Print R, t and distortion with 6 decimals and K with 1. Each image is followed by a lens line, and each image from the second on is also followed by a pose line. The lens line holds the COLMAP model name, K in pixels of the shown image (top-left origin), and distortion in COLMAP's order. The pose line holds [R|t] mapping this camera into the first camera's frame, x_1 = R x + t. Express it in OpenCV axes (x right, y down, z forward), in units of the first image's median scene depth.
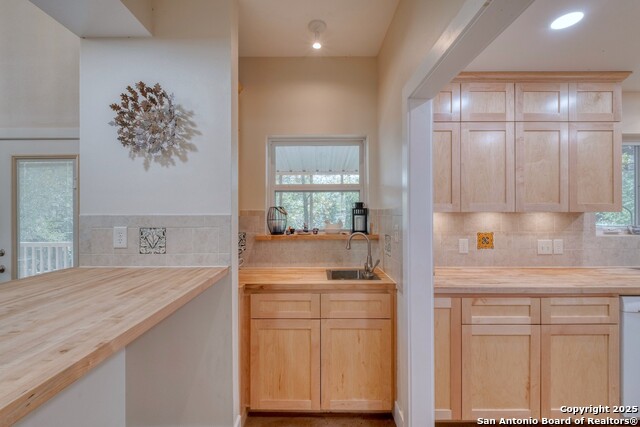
lens RADIAL K [[276.5, 0, 318.5], [0, 276.5, 213.8], [0, 0, 1]] dist [0.004769, -0.003144]
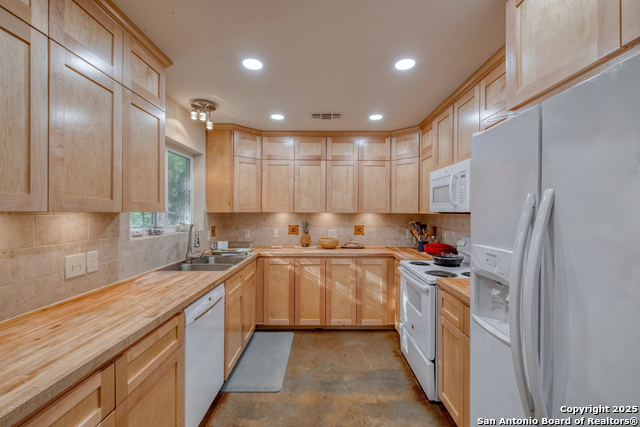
lens RADIAL K [[276.5, 0, 320.6], [0, 276.5, 212.0], [0, 0, 1]] dist [0.004769, -0.003144]
pose [[0.008262, 0.005152, 0.999953, 0.169976], [-0.000583, 0.999987, -0.005148, -0.003011], [-0.999966, -0.000540, 0.008264, 0.419623]]
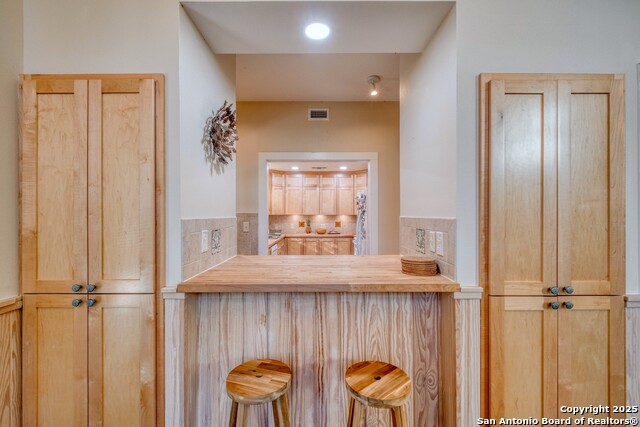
lens RADIAL K [[276.5, 0, 320.1], [0, 276.5, 213.3], [0, 0, 1]] dist [0.004769, -0.003144]
pose [[-0.003222, 0.000662, 0.999995, 0.024238], [0.002600, 0.999996, -0.000654, -0.005016], [-0.999991, 0.002598, -0.003223, 0.417958]]
